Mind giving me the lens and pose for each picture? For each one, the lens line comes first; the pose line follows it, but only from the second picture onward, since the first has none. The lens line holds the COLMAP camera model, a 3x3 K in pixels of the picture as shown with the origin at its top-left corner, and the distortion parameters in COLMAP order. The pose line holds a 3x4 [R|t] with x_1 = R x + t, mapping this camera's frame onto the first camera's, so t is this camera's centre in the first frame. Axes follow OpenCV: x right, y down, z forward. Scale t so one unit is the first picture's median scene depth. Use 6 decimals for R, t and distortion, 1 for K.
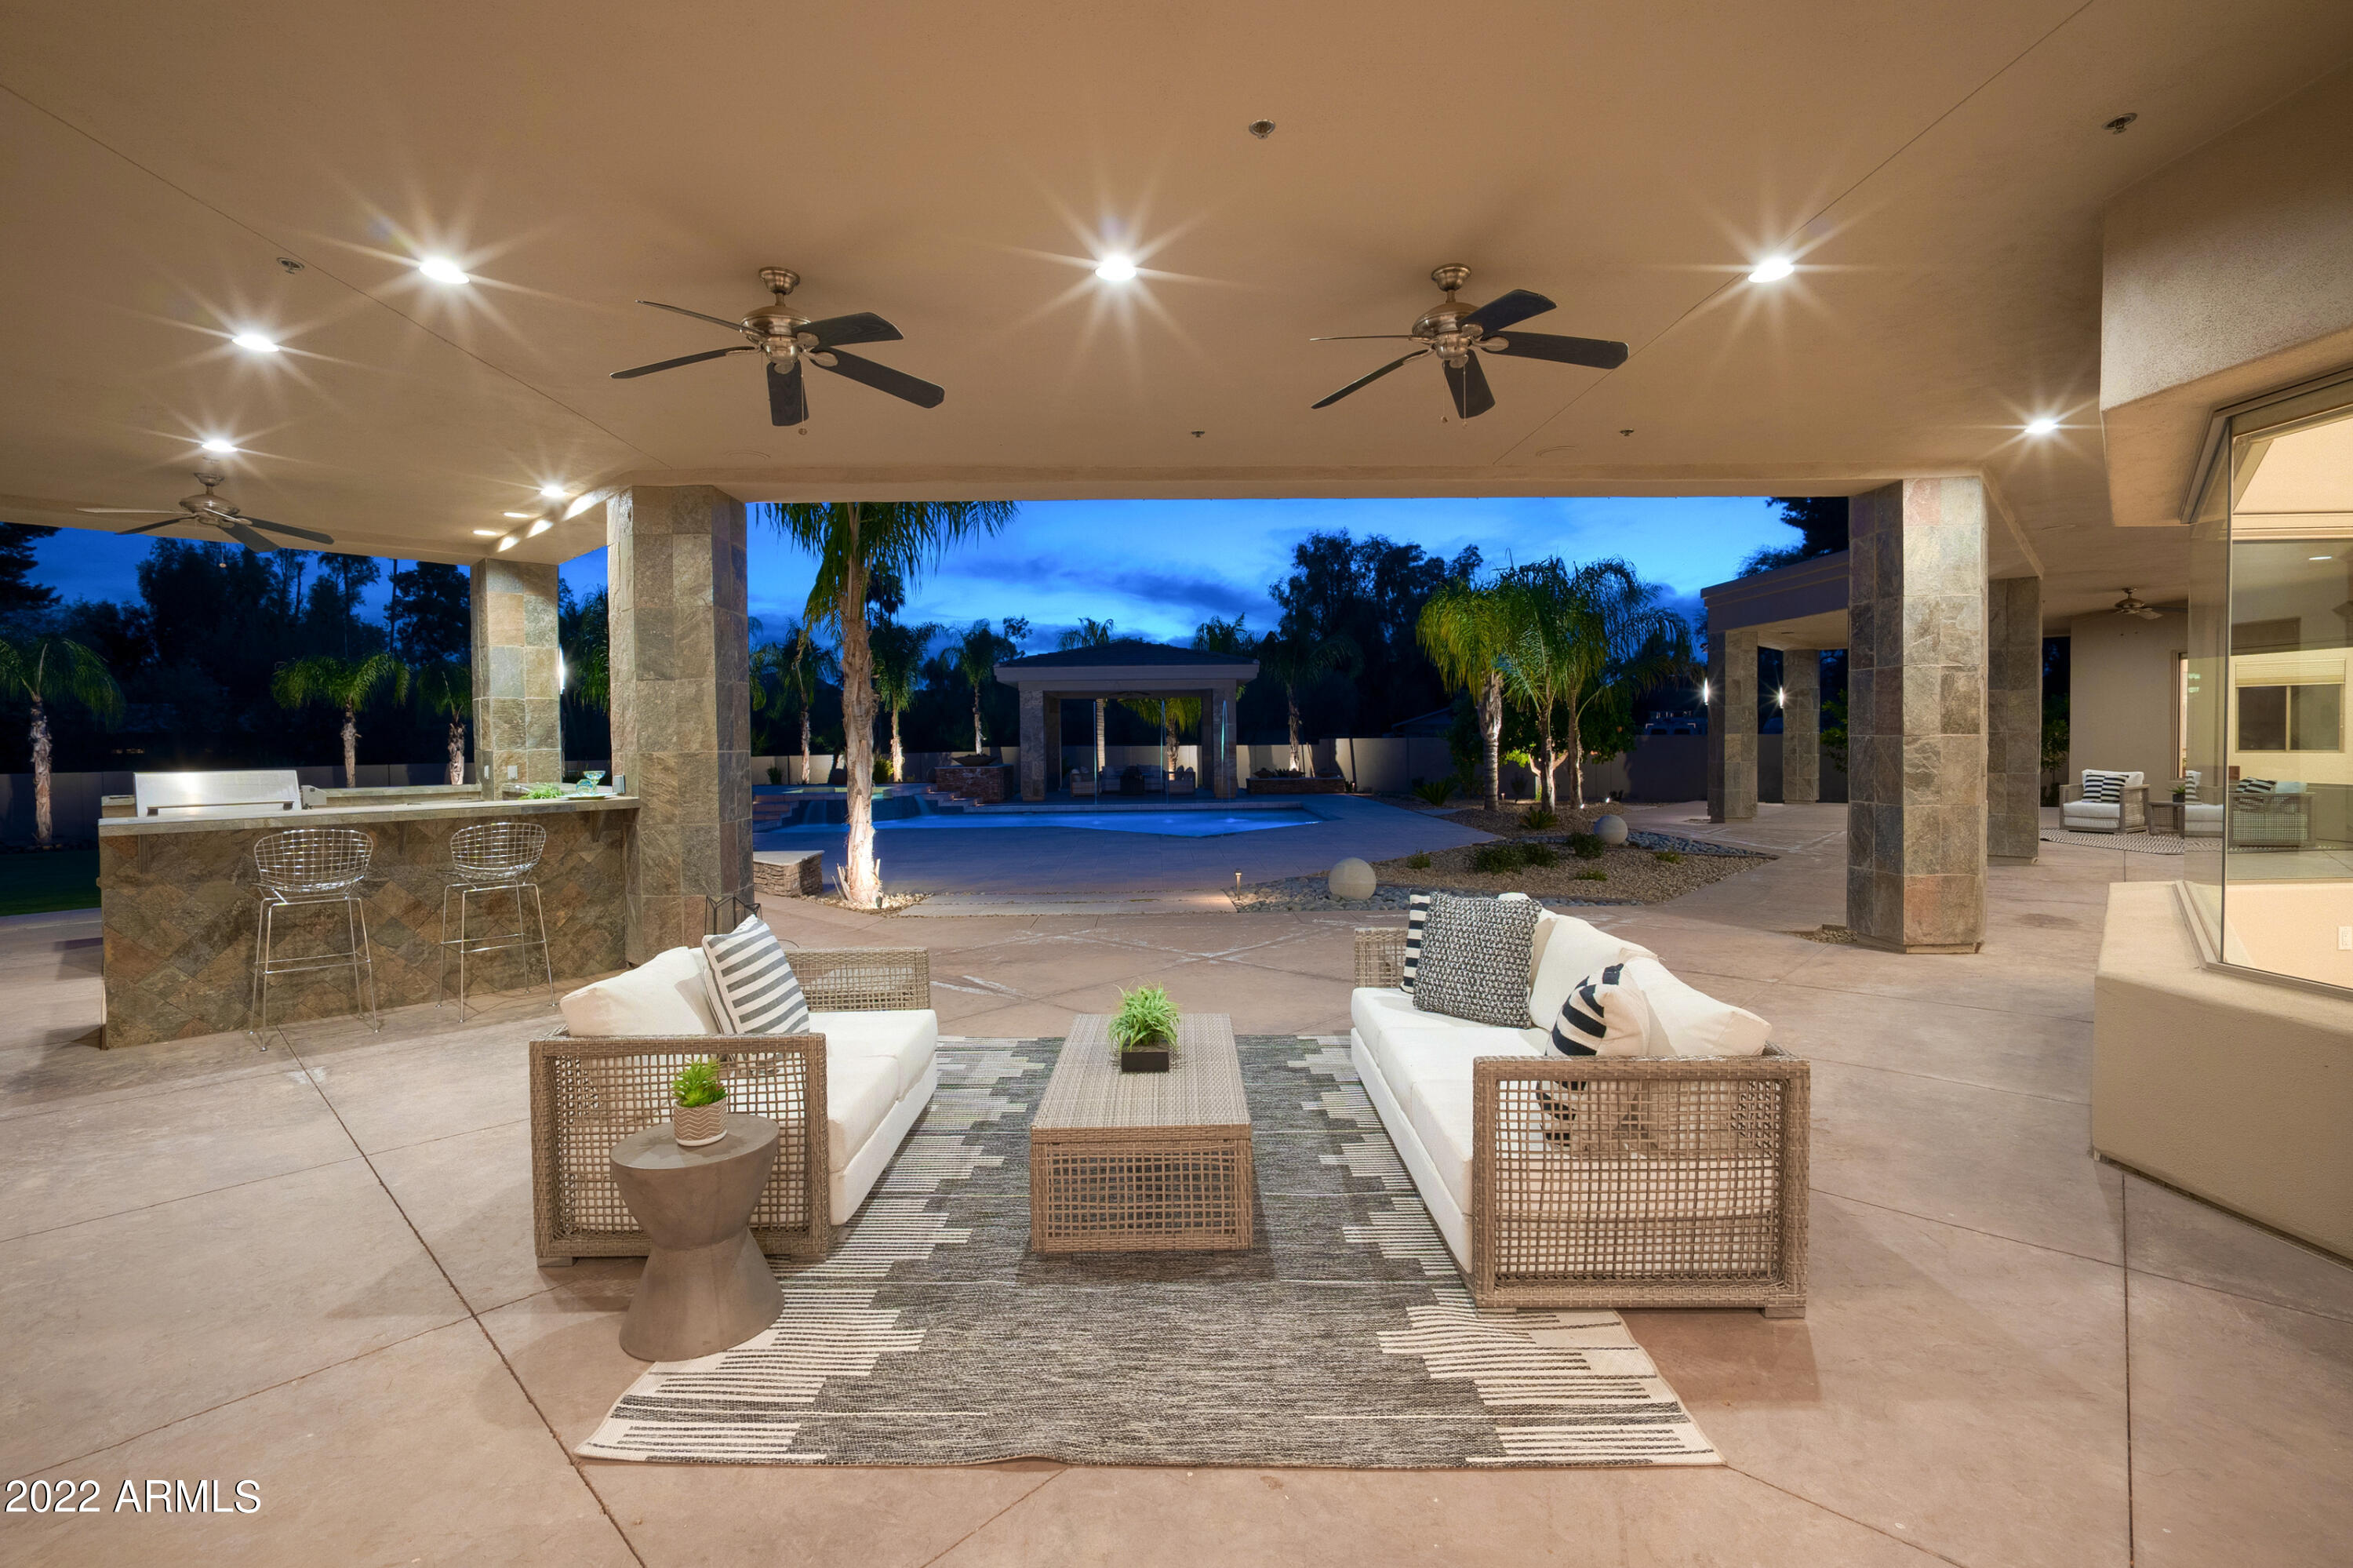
lens RADIAL K [[1013.9, 0, 1166.3], [0, 1013.9, 752.2], [0, 0, 1]] dist [-0.012493, -0.000121]
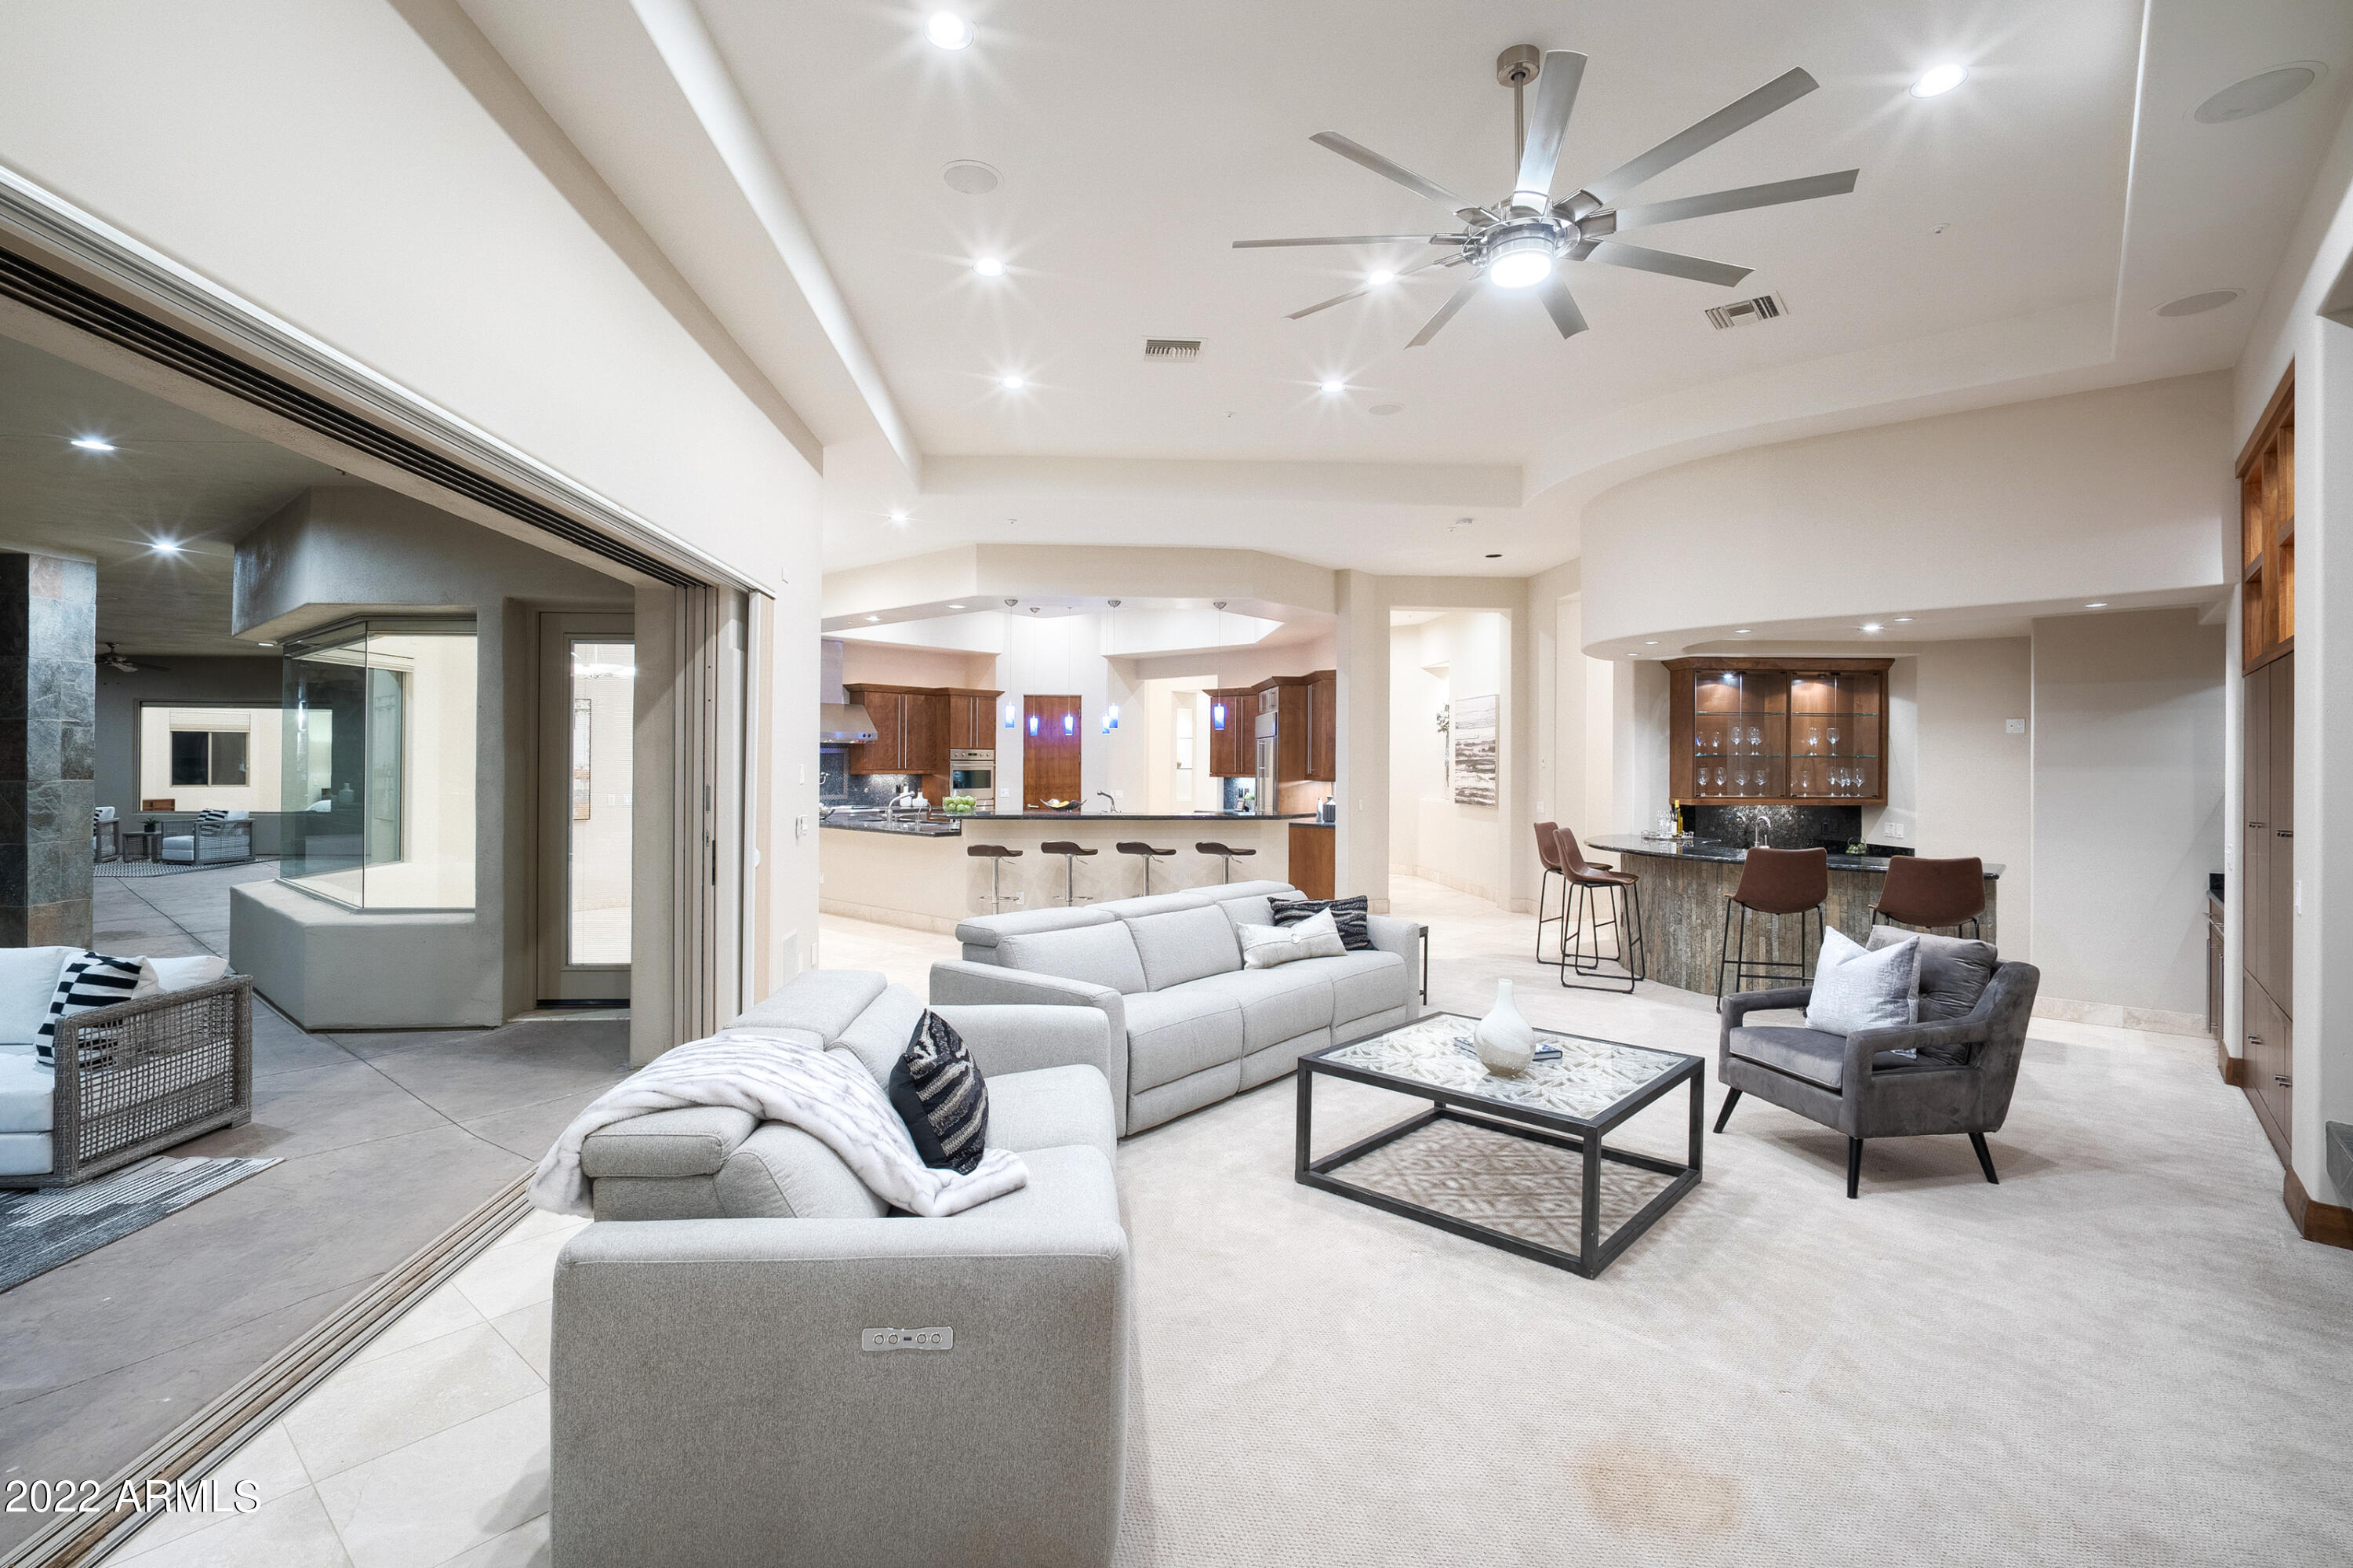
lens RADIAL K [[1013.9, 0, 1169.6], [0, 1013.9, 769.3], [0, 0, 1]] dist [-0.012493, -0.000121]
pose [[-0.076287, 0.007124, 0.997060, -0.472252], [0.007247, 0.999952, -0.006590, -0.013155], [-0.997060, 0.006723, -0.076335, -0.183549]]
